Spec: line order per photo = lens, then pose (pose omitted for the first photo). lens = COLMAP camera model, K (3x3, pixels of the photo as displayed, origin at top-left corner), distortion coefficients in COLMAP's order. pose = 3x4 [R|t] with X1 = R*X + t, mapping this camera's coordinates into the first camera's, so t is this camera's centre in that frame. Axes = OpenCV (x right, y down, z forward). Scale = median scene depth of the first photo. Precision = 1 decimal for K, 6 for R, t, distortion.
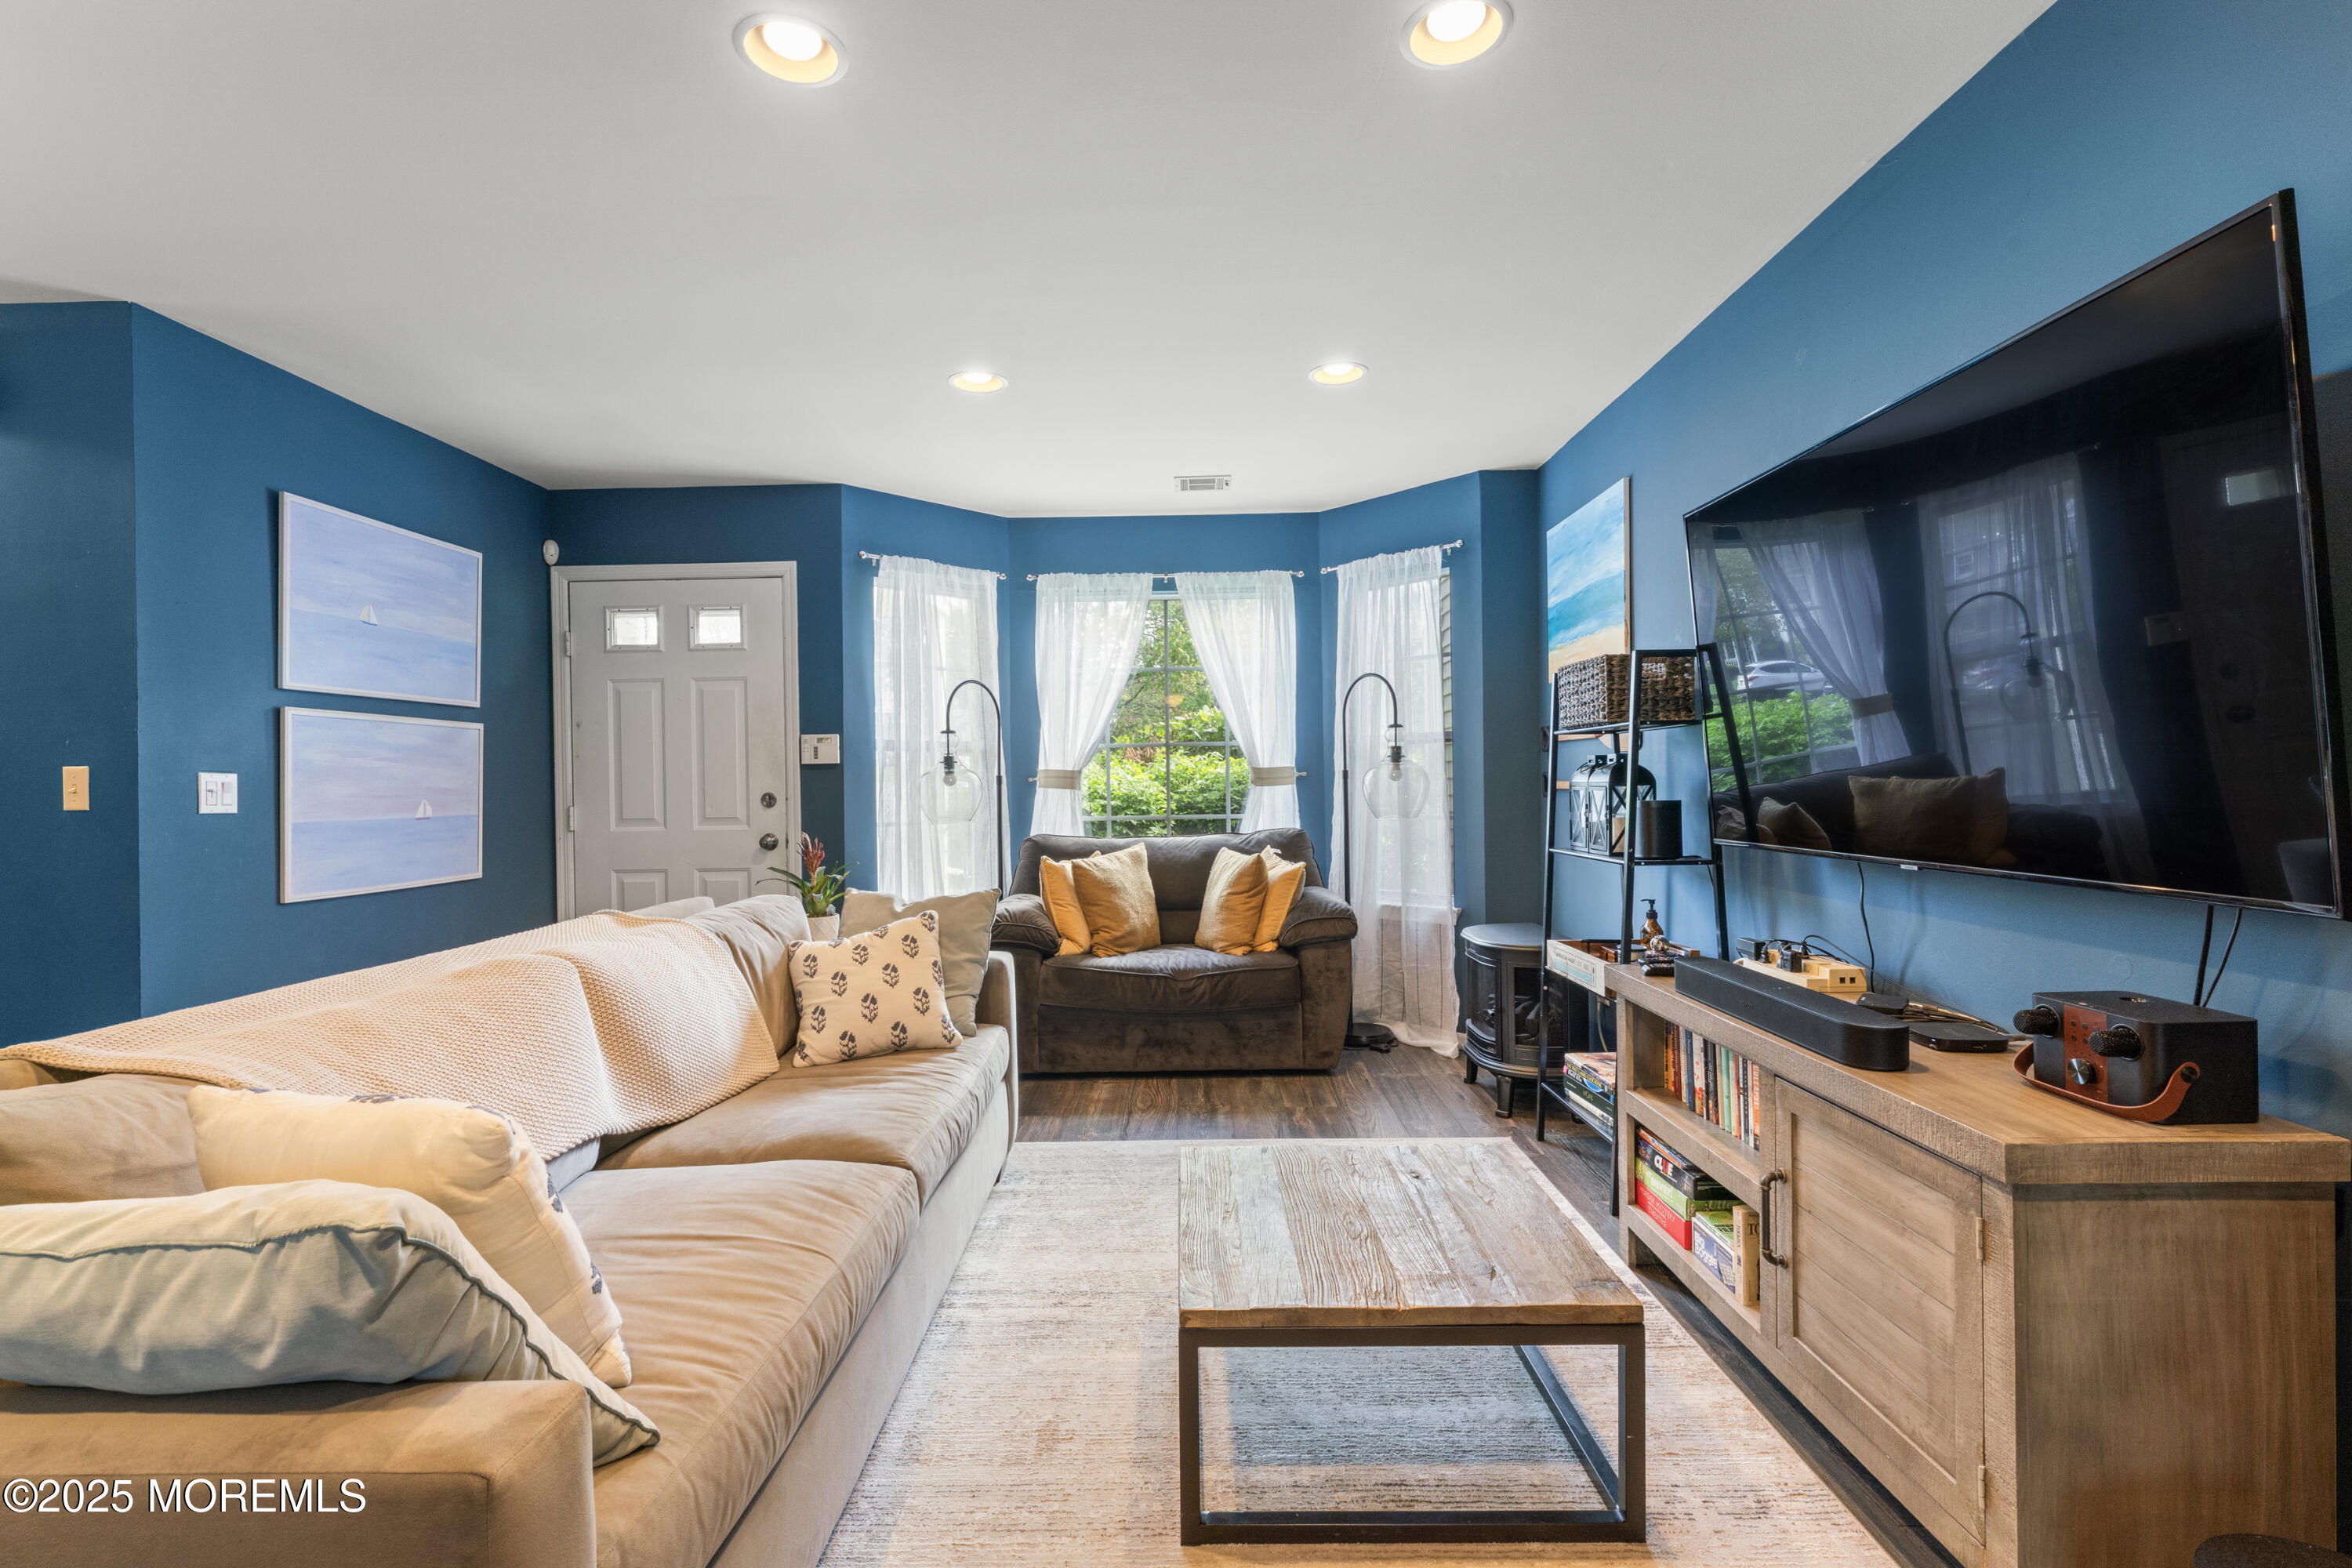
lens RADIAL K [[1091.8, 0, 1166.1], [0, 1091.8, 791.3], [0, 0, 1]] dist [-0.000839, -0.001385]
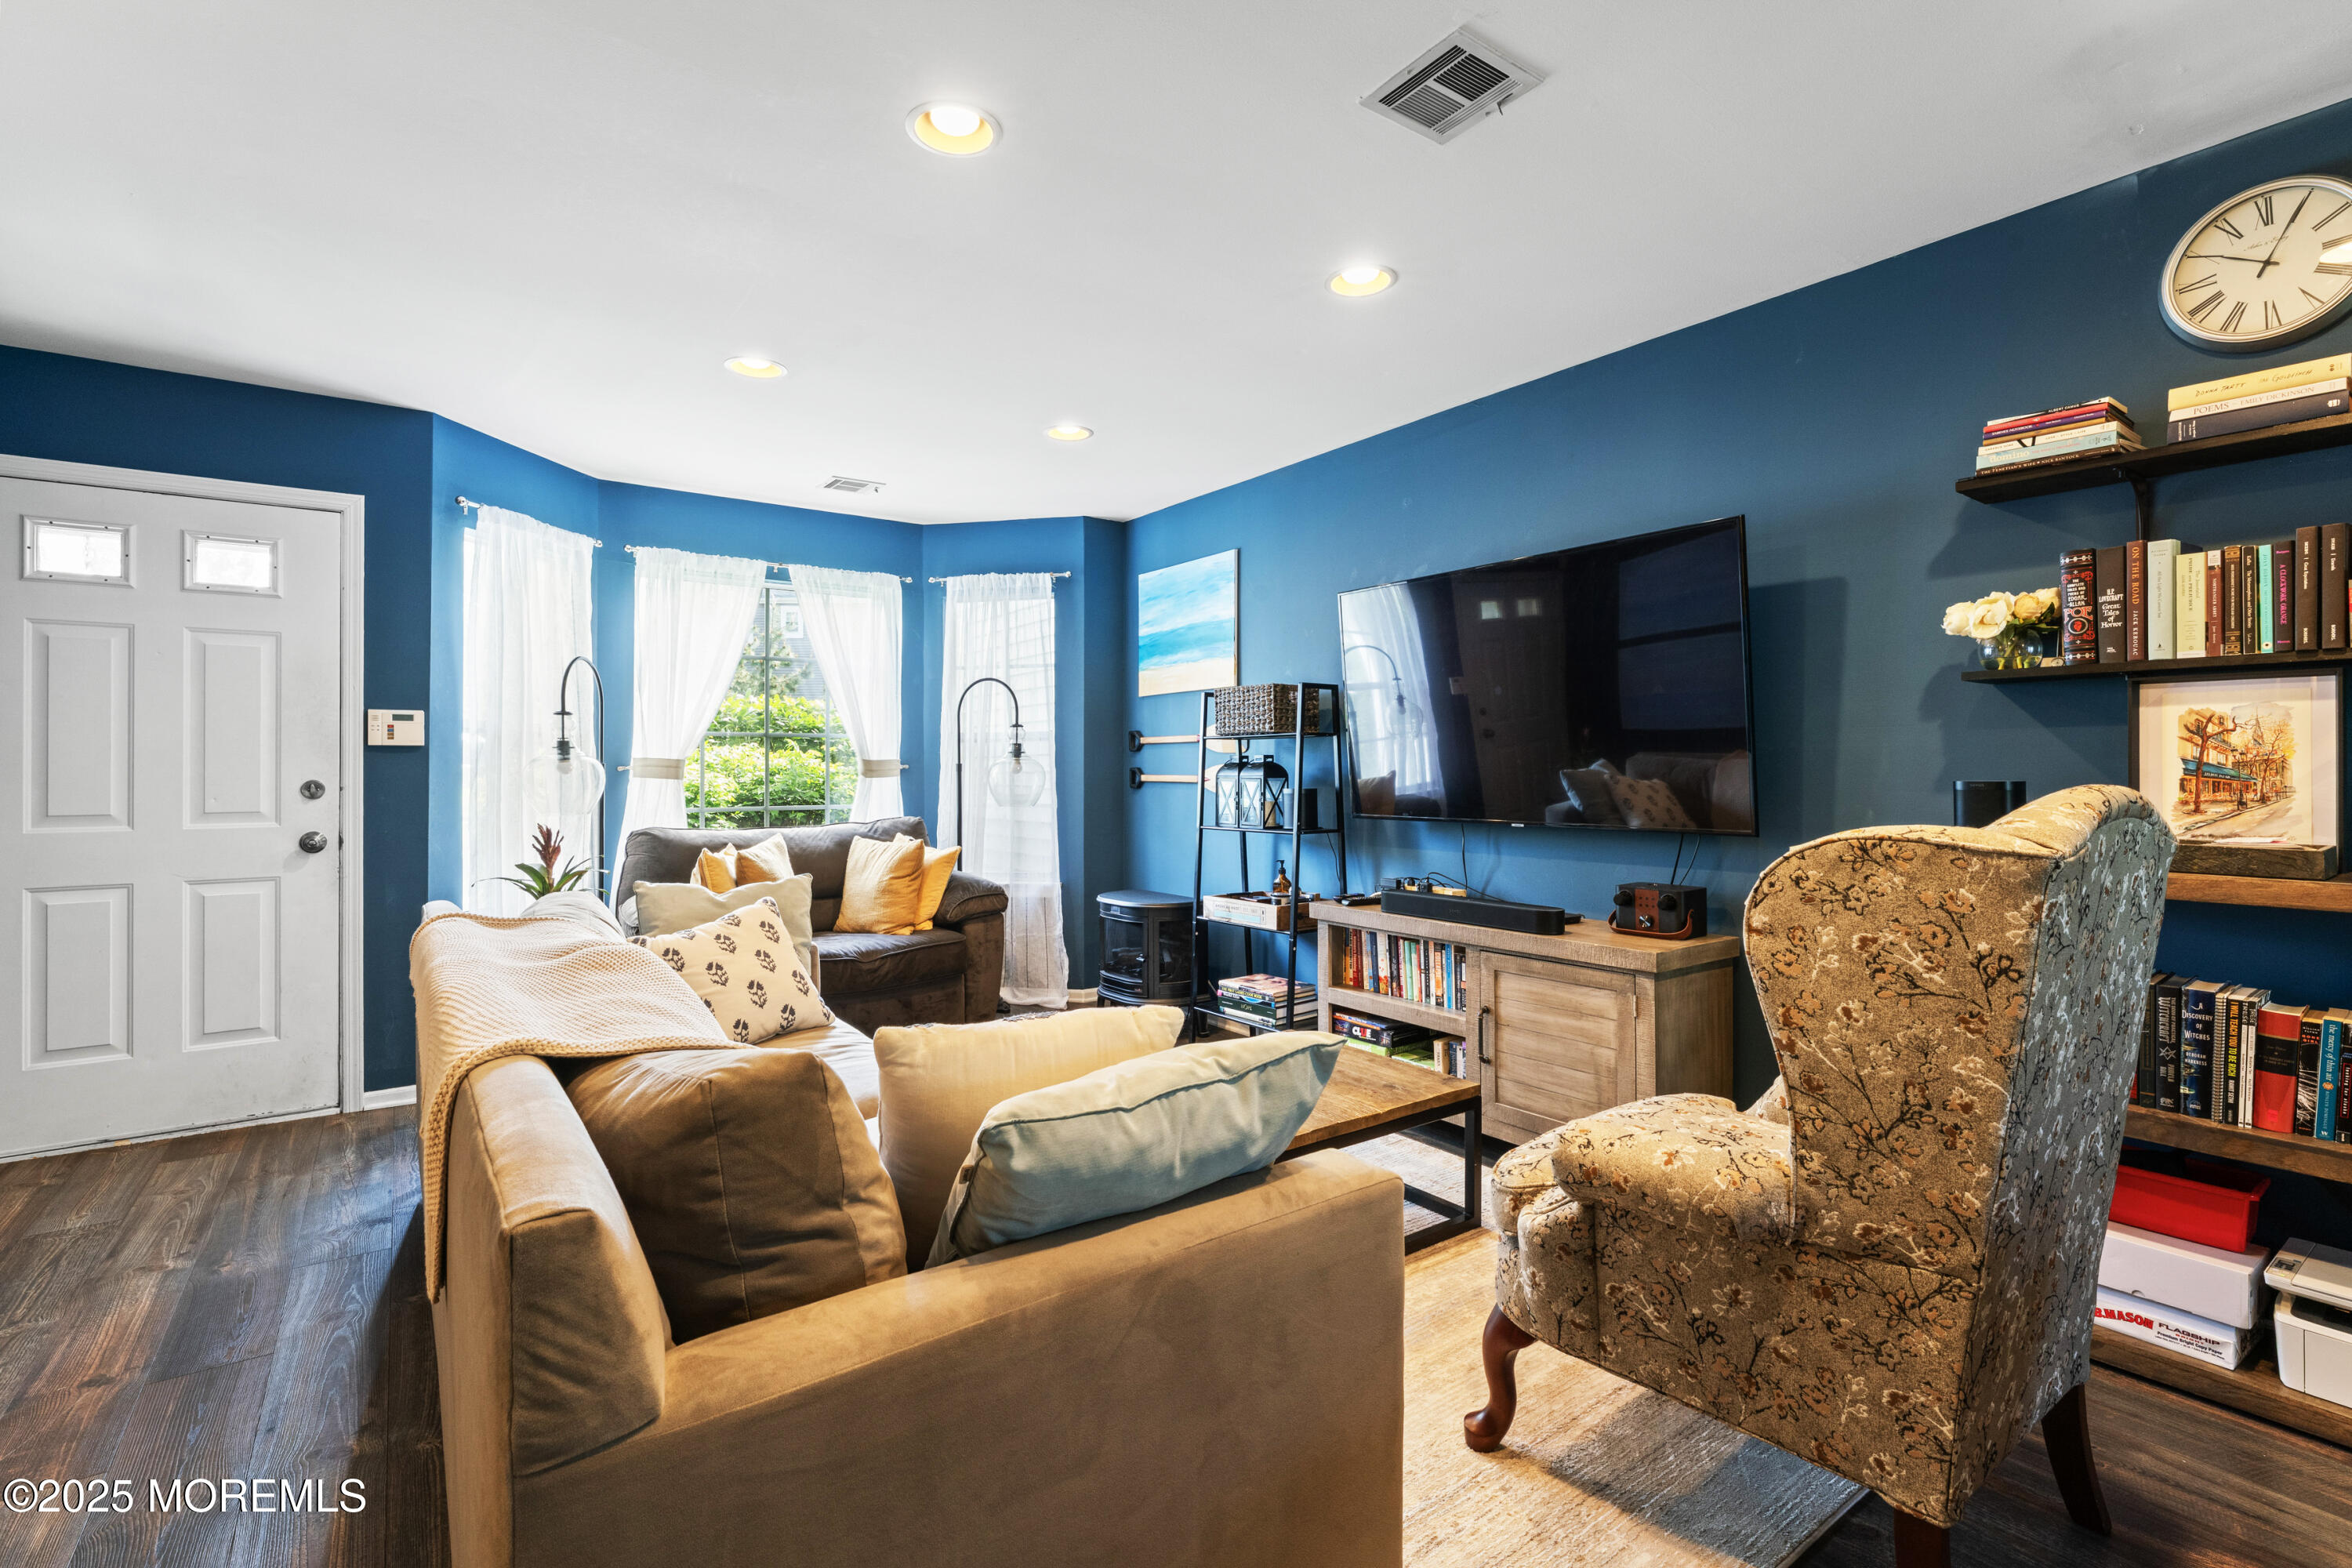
lens RADIAL K [[1091.8, 0, 1209.5], [0, 1091.8, 773.2], [0, 0, 1]] dist [-0.000839, -0.001385]
pose [[0.785721, 0.010859, 0.618486, -0.351383], [-0.002389, 0.999892, -0.014521, 0.006217], [-0.618576, 0.009932, 0.785662, -0.025853]]
